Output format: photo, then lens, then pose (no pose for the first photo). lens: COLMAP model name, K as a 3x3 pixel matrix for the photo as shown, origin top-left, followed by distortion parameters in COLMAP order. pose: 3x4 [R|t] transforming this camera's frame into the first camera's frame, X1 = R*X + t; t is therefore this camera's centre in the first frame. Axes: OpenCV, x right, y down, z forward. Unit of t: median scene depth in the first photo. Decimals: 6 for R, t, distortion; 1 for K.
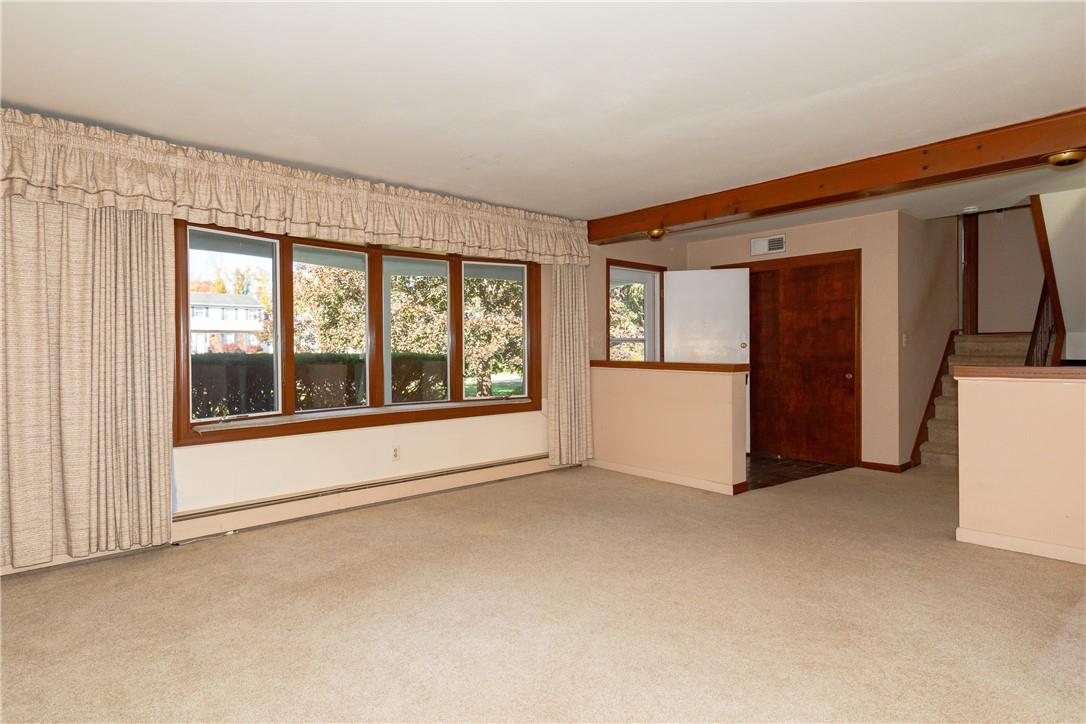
lens RADIAL K [[566.8, 0, 561.3], [0, 566.8, 341.5], [0, 0, 1]] dist [0.001062, -0.000184]
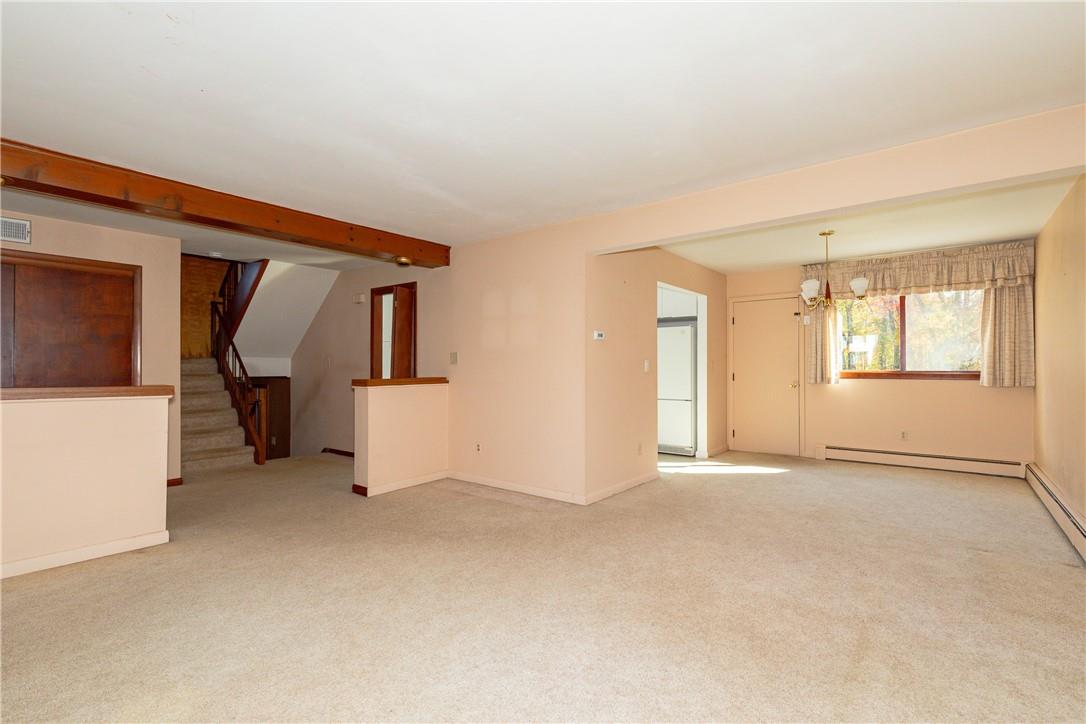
lens RADIAL K [[499.2, 0, 543.0], [0, 499.2, 362.0], [0, 0, 1]] dist [0.000469, 0.000399]
pose [[-0.156915, 0.012036, 0.987539, -0.475869], [-0.009093, 0.999866, -0.013631, 0.006219], [-0.987570, -0.011118, -0.156785, 0.524447]]
